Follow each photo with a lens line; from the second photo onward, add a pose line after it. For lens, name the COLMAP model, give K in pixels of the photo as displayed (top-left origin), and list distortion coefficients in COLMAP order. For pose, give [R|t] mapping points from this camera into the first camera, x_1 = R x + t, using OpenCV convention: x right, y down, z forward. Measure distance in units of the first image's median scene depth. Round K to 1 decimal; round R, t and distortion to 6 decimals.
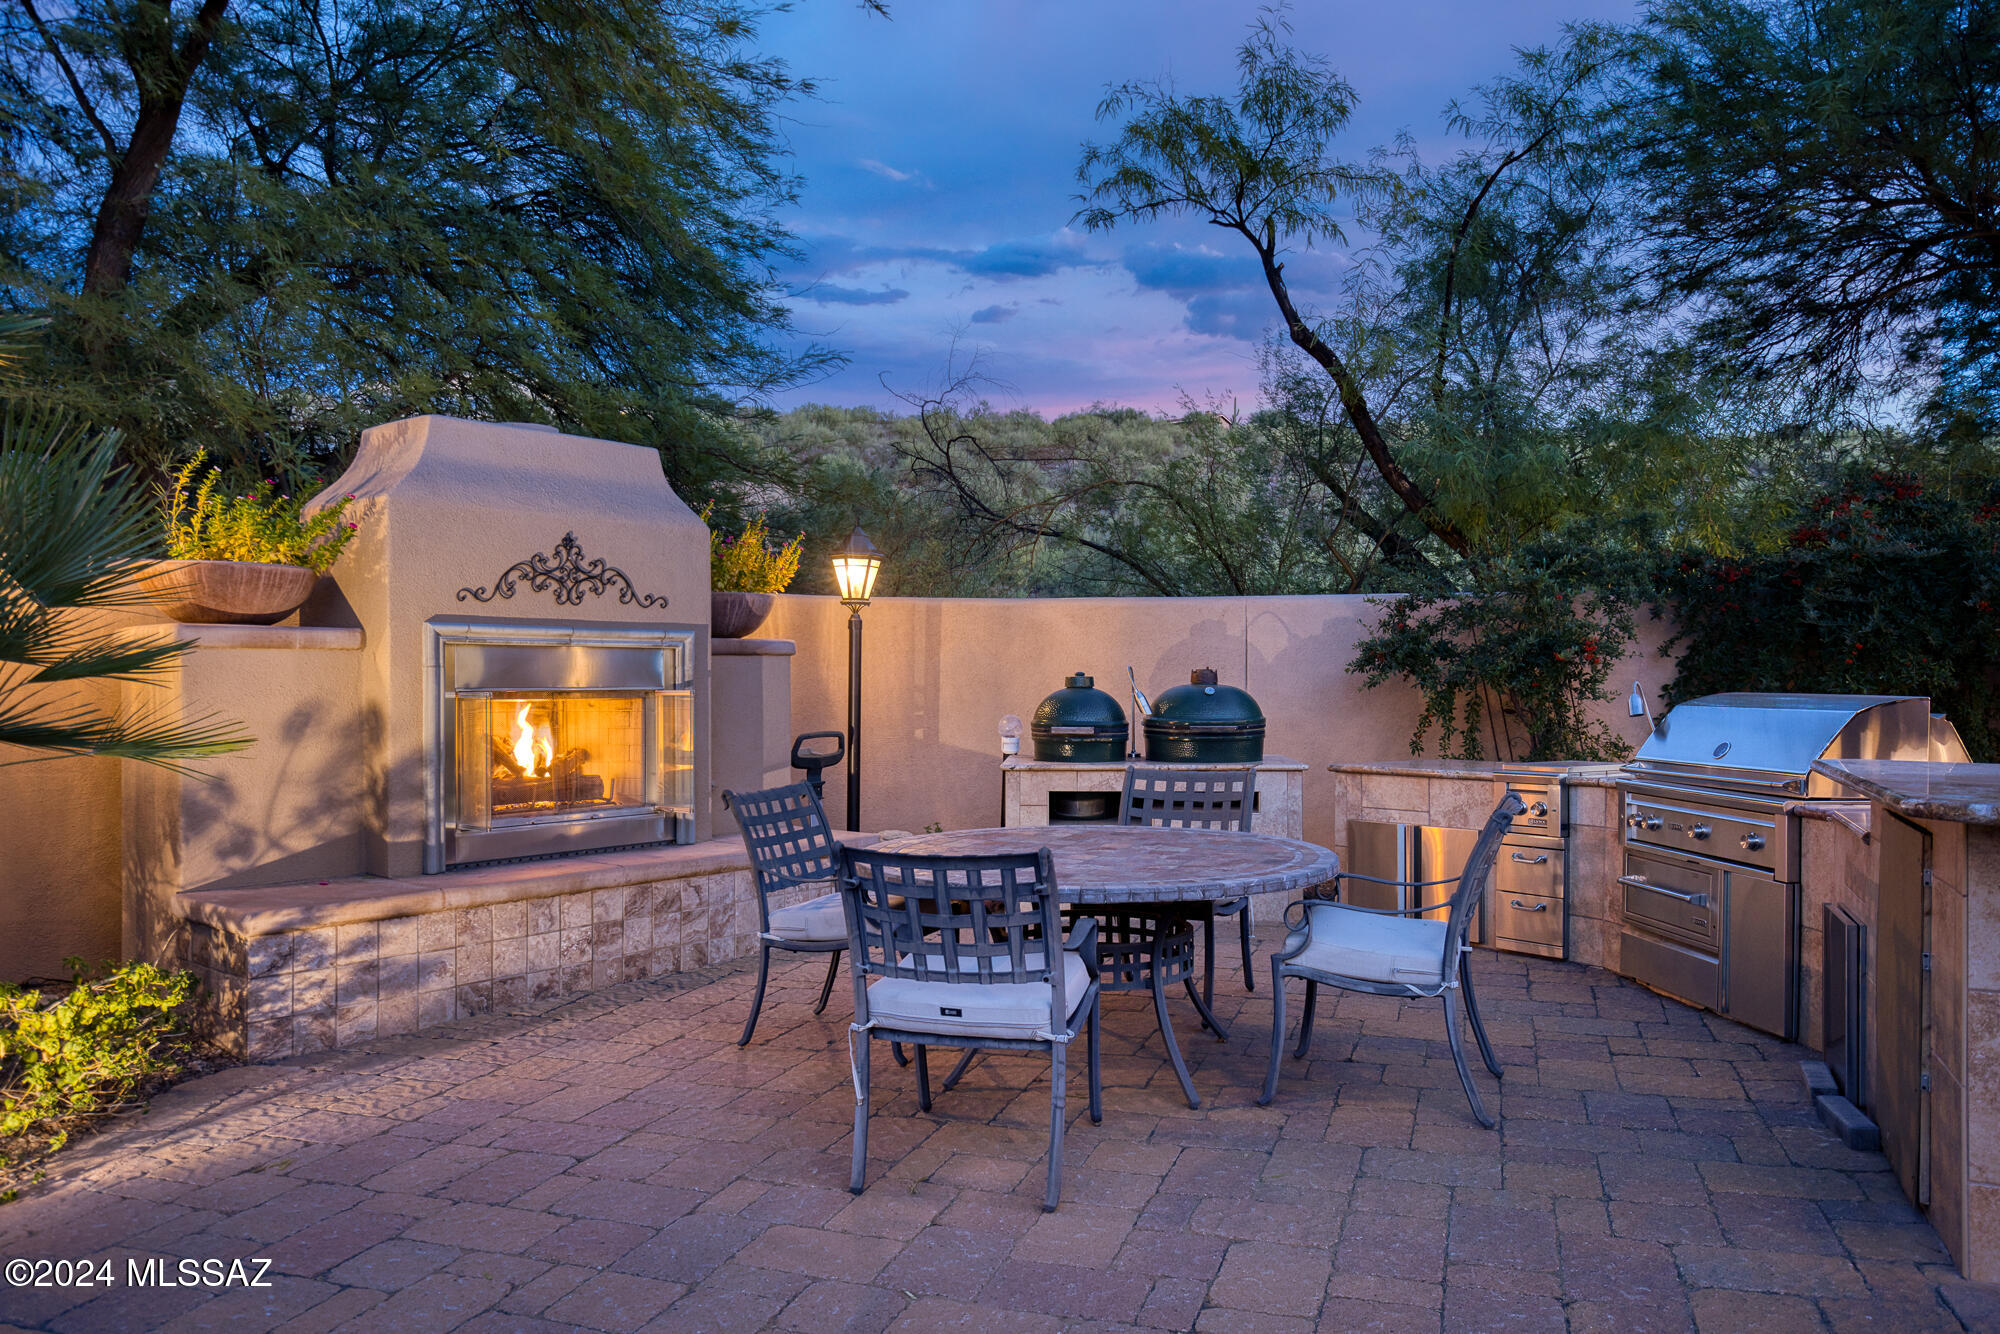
lens RADIAL K [[1364.9, 0, 1004.4], [0, 1364.9, 675.9], [0, 0, 1]] dist [0.000806, -0.000029]
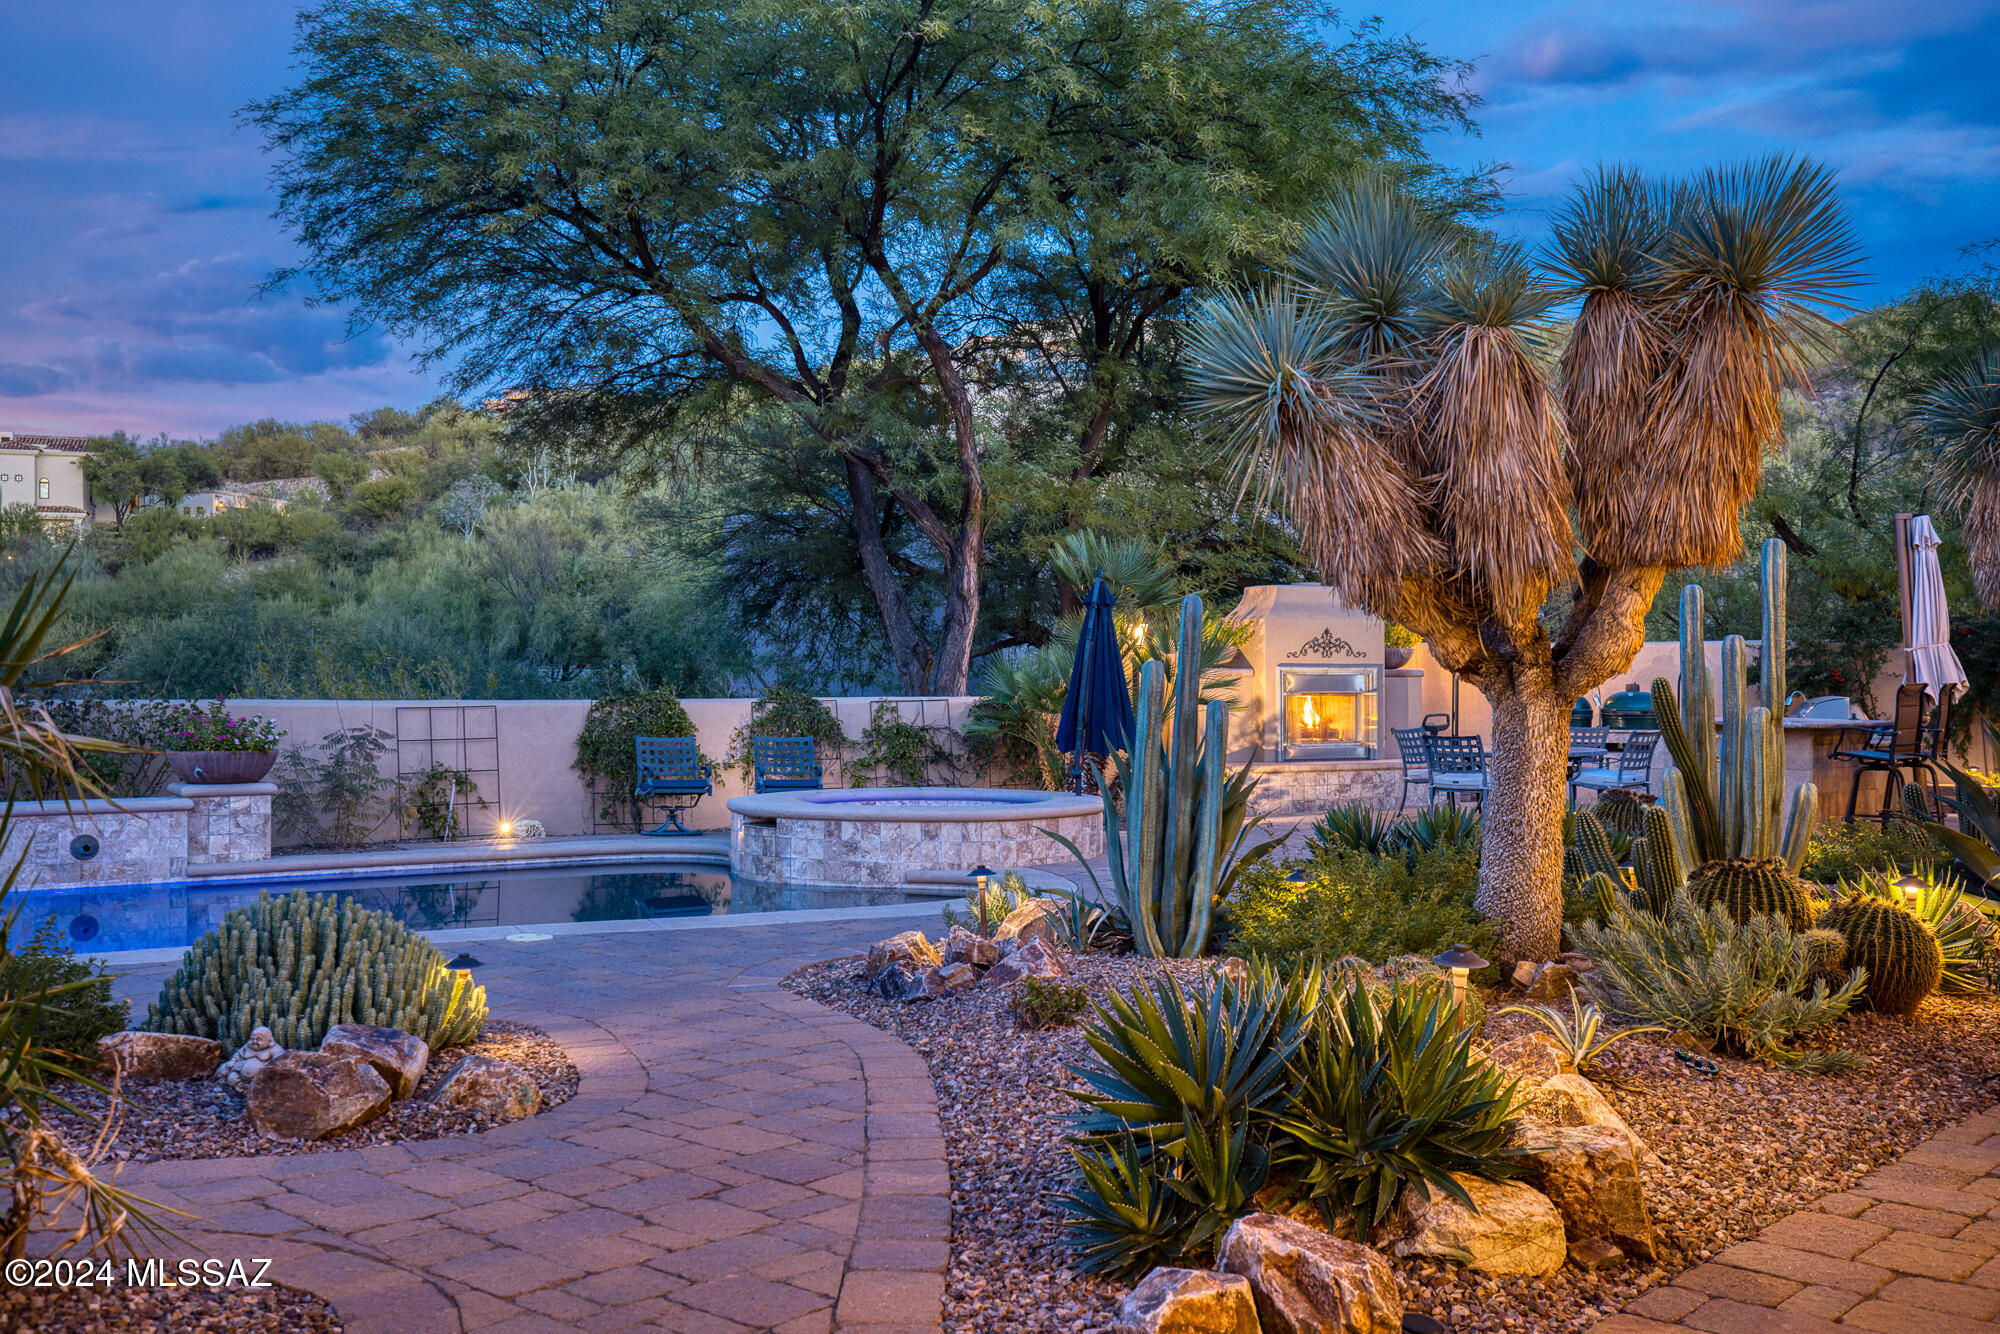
lens RADIAL K [[1974.5, 0, 1012.2], [0, 1974.5, 676.3], [0, 0, 1]] dist [0.063603, 0.000000]
pose [[0.925759, -0.000211, -0.378114, 0.506003], [-0.000424, 0.999999, -0.001595, -0.012738], [0.378114, 0.001637, 0.925758, -2.531860]]
